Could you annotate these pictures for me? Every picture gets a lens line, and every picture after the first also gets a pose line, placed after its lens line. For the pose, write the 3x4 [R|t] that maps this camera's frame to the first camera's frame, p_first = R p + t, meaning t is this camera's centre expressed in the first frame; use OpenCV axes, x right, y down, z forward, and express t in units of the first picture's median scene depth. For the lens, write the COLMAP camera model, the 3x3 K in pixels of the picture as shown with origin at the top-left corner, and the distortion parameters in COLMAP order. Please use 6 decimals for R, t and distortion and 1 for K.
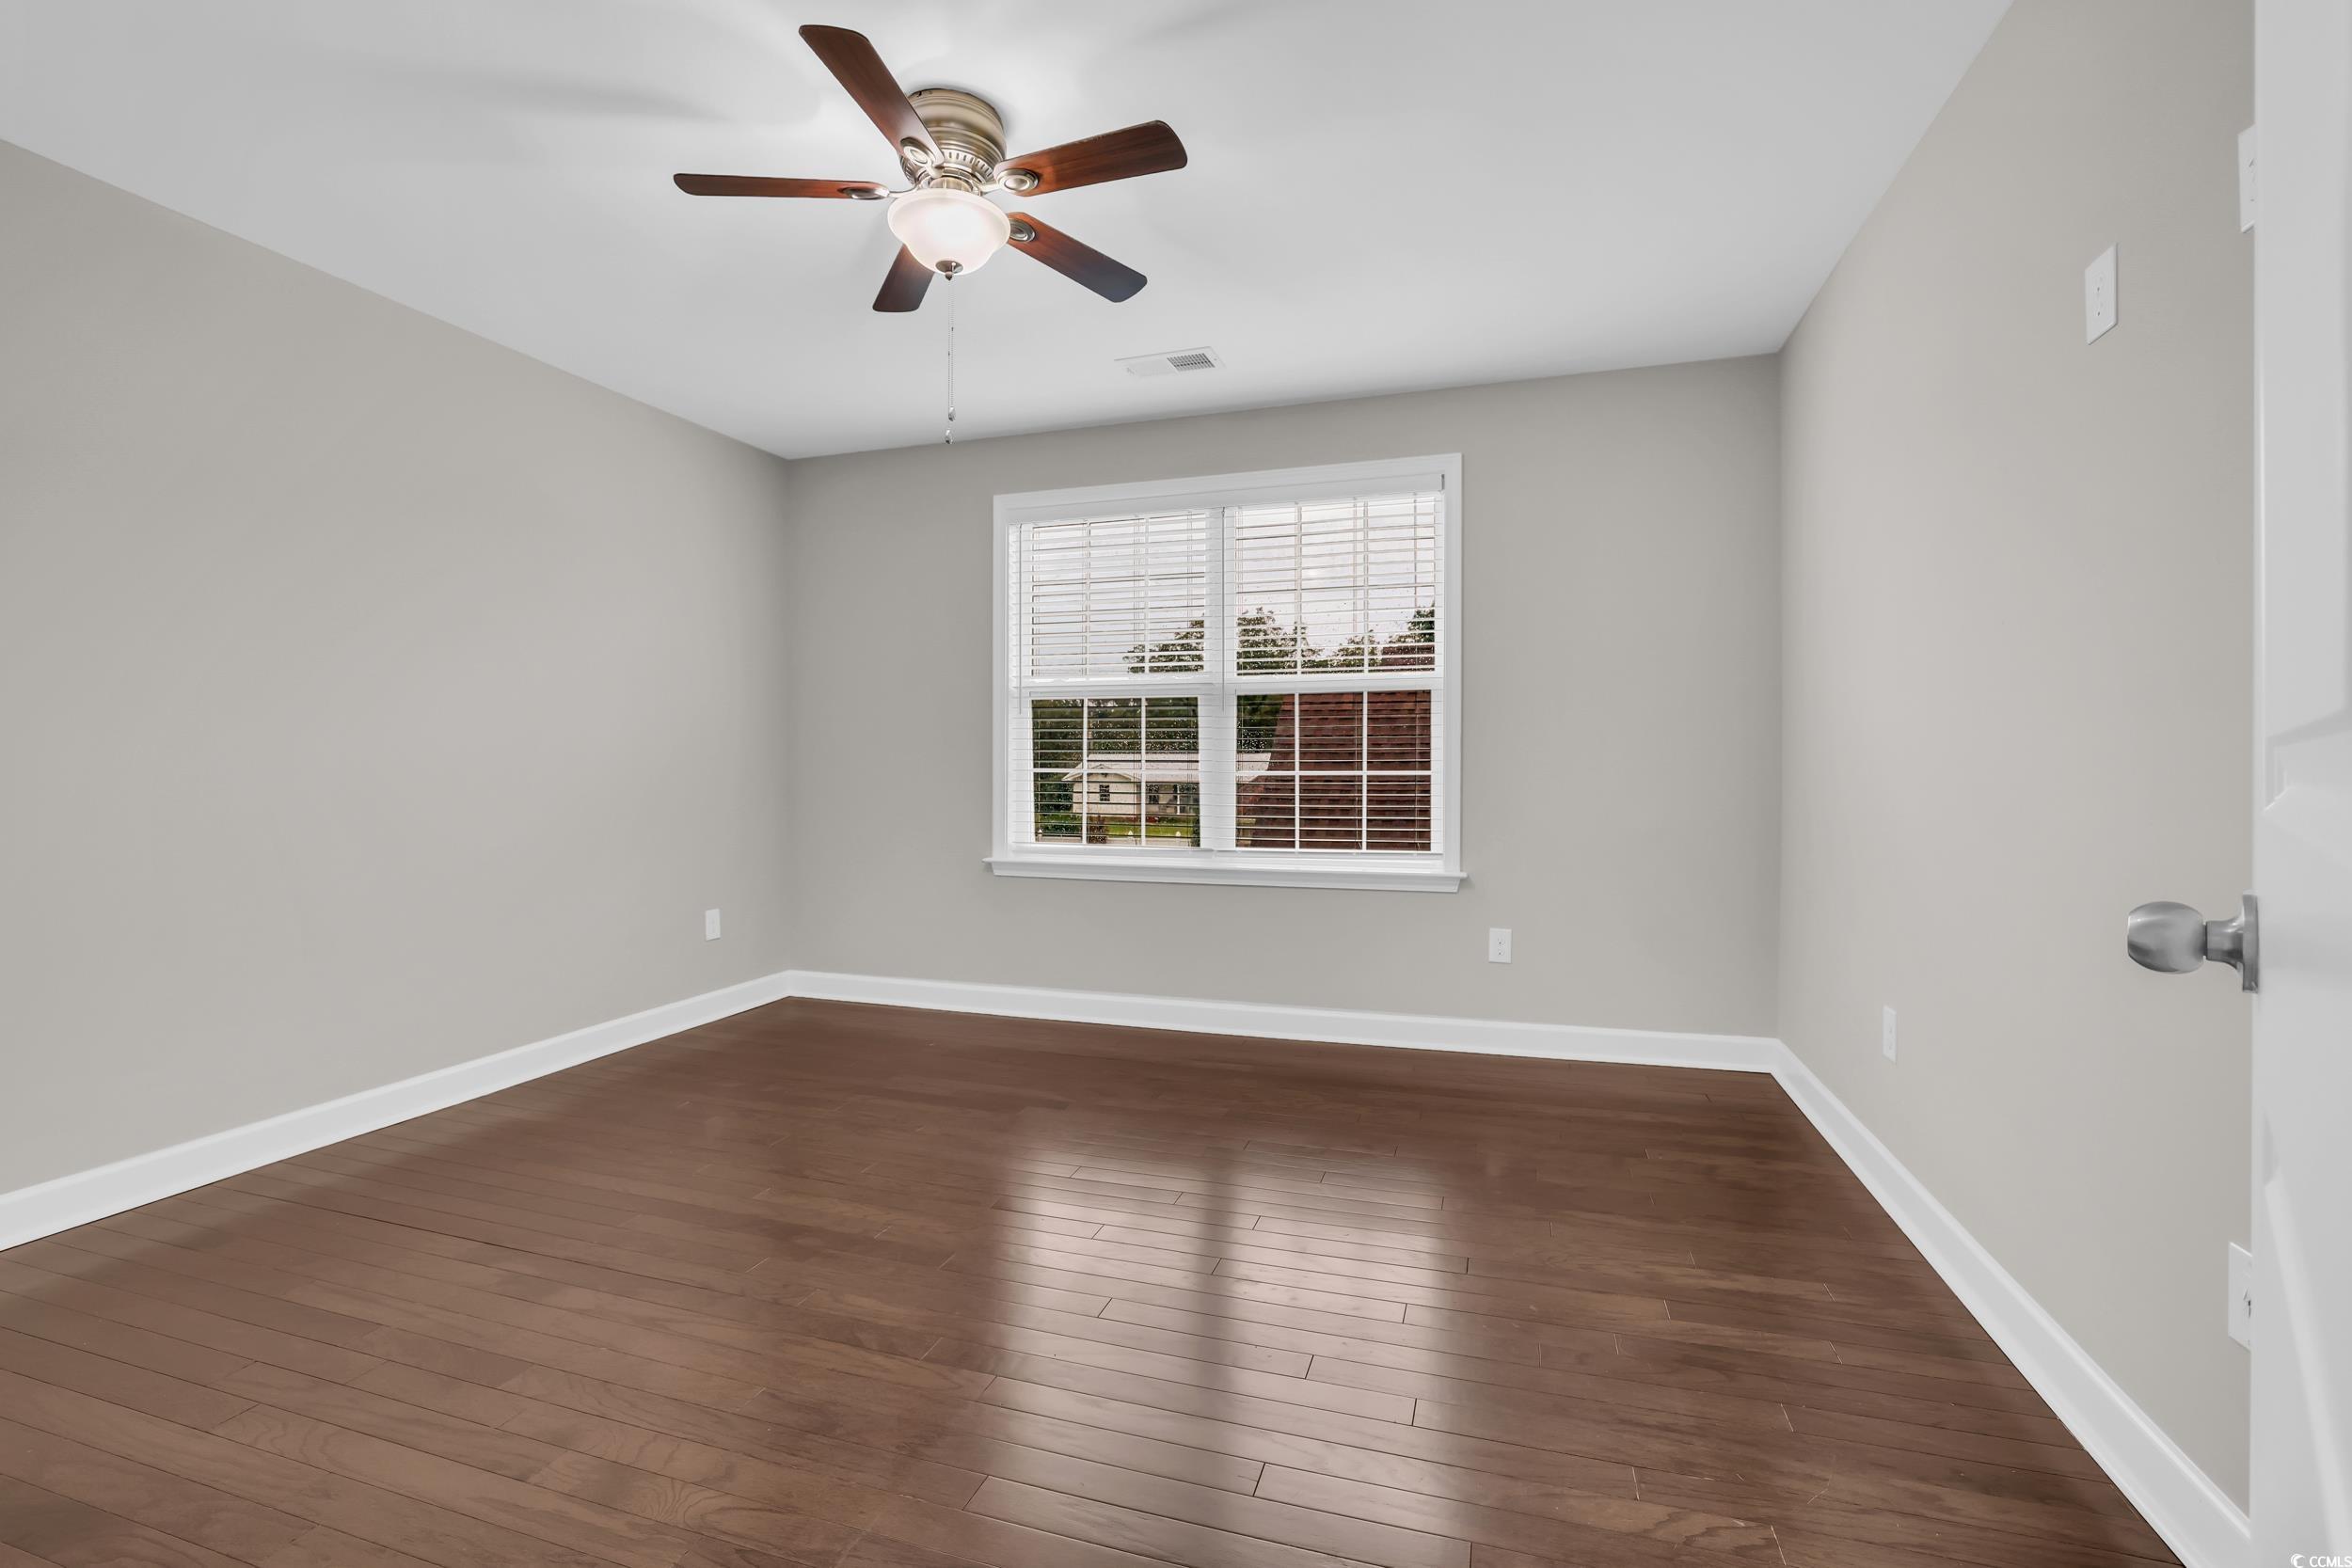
lens RADIAL K [[1022.2, 0, 1184.9], [0, 1022.2, 769.9], [0, 0, 1]] dist [-0.035526, 0.008001]
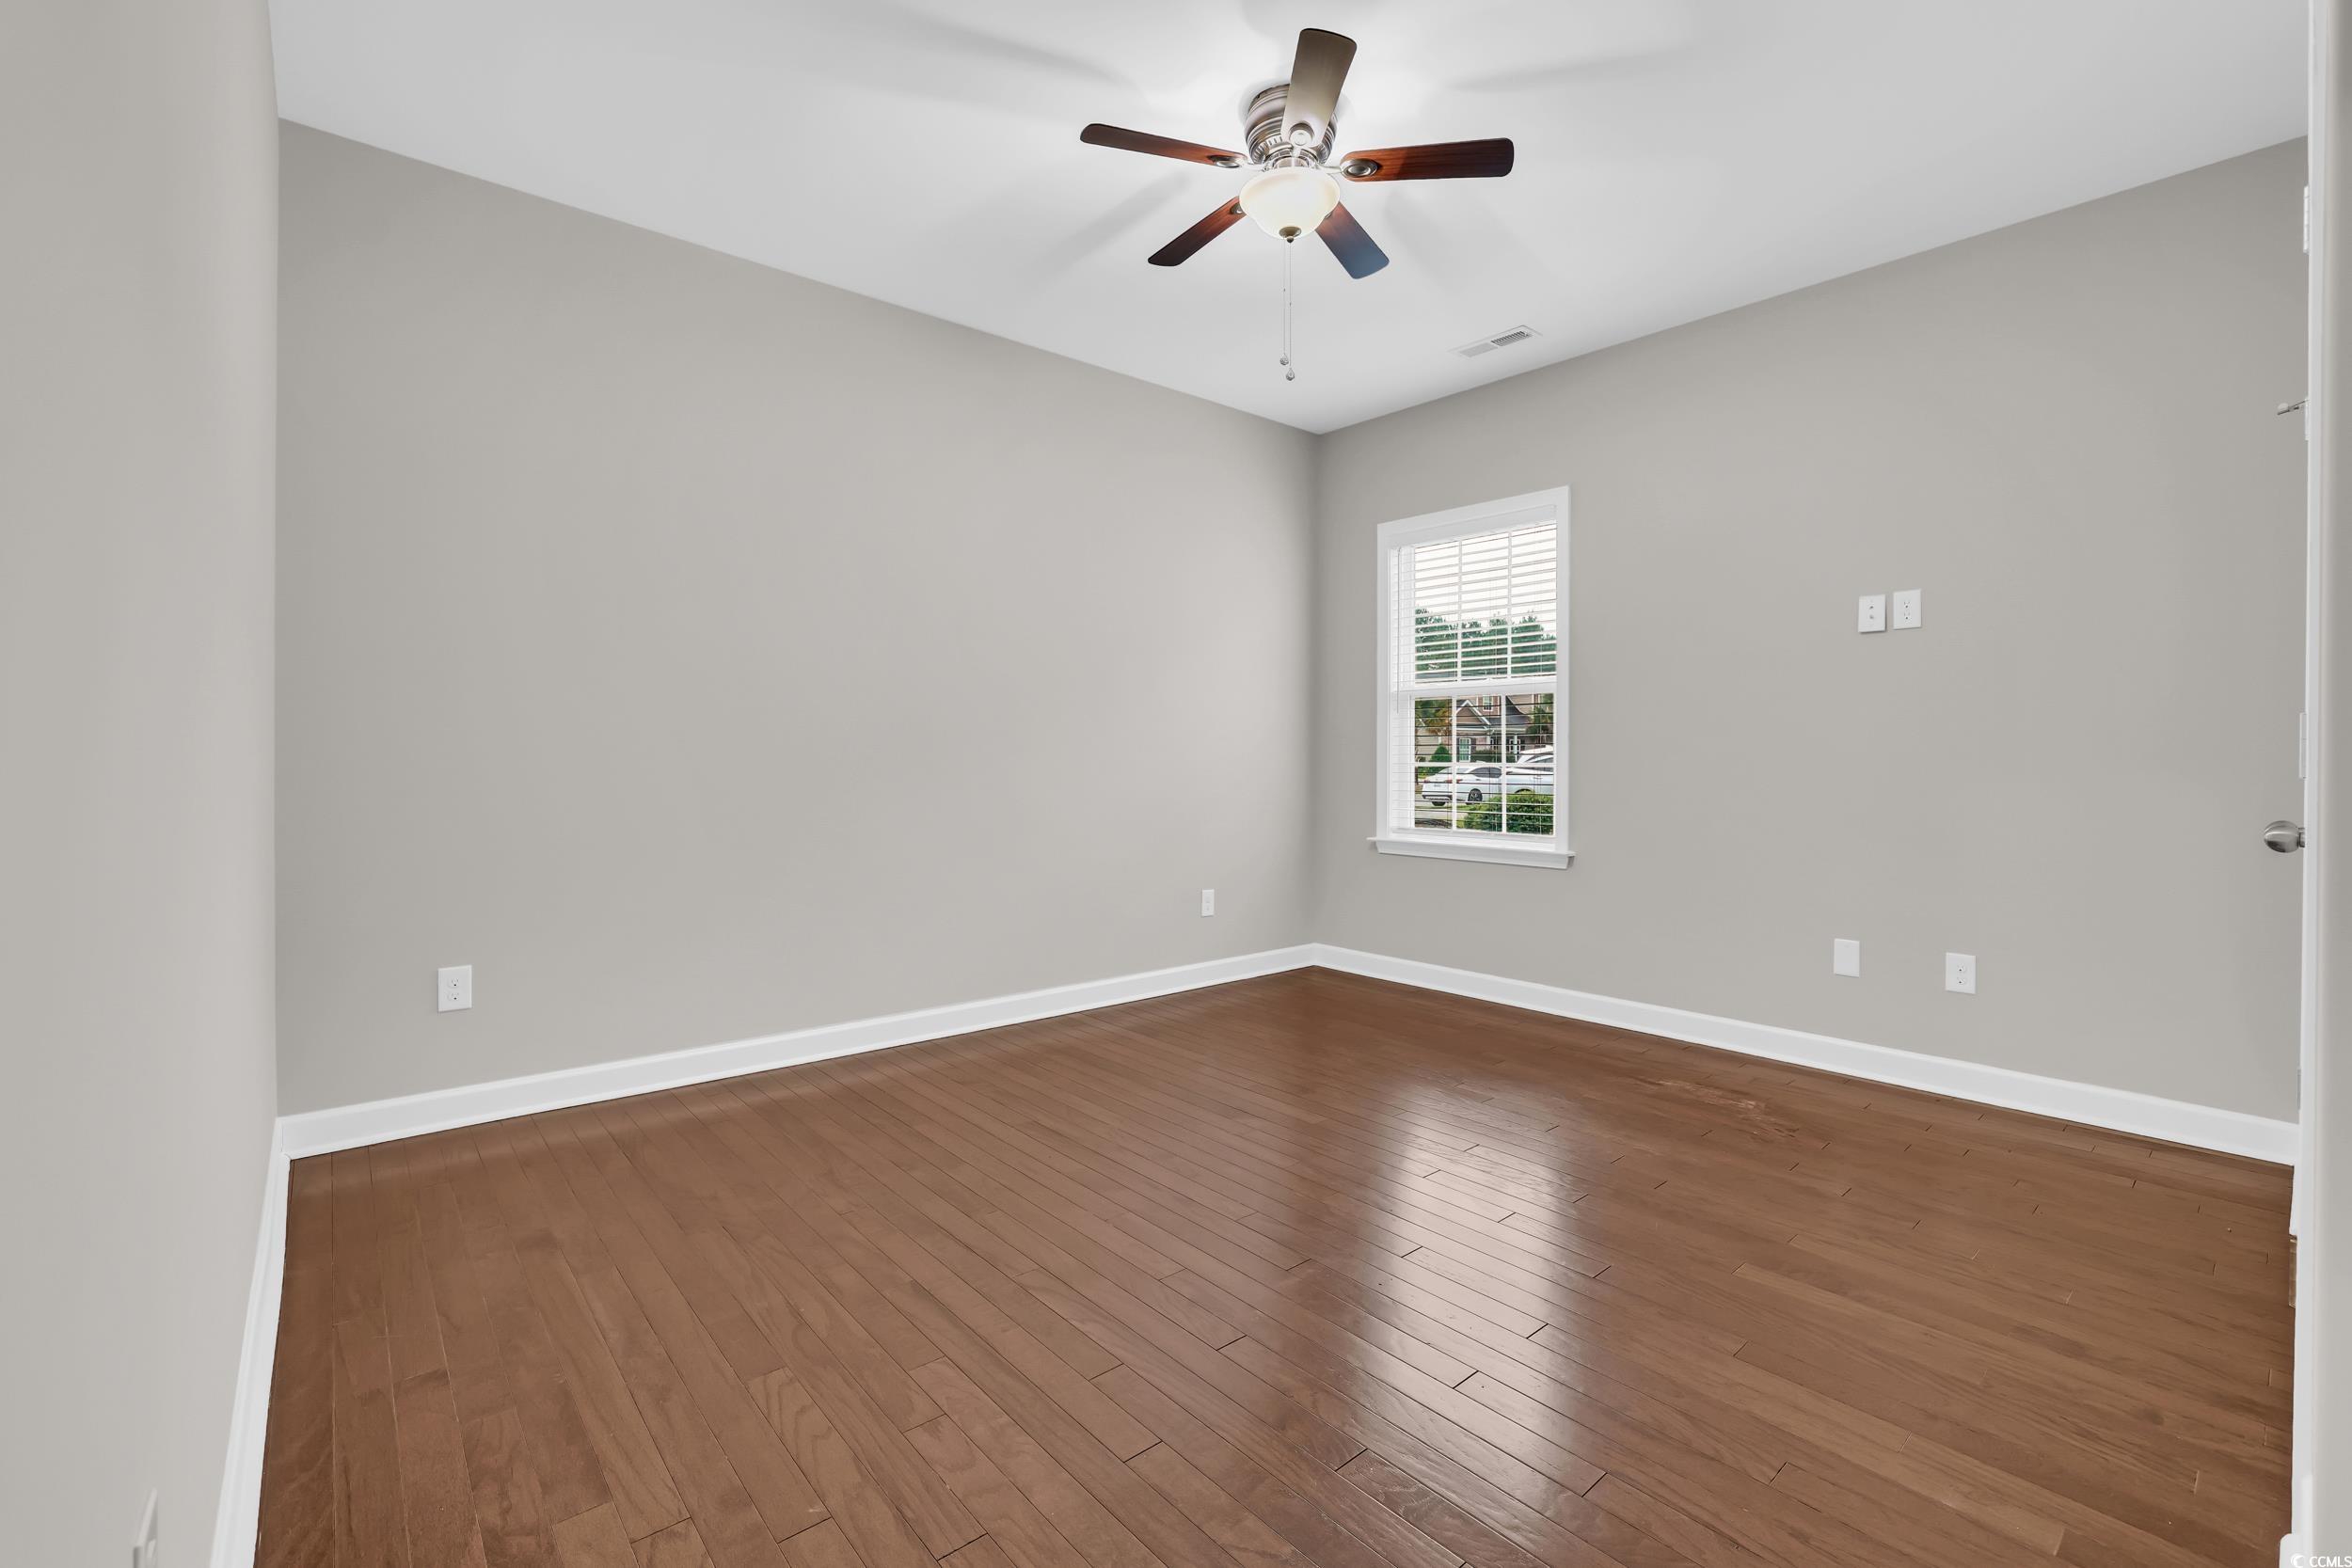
lens RADIAL K [[1022.2, 0, 1171.1], [0, 1022.2, 769.2], [0, 0, 1]] dist [-0.035526, 0.008001]
pose [[0.840057, 0.014828, -0.542296, 0.250119], [-0.013375, 0.999889, 0.006620, 0.003065], [0.542333, 0.001692, 0.840162, -0.099135]]
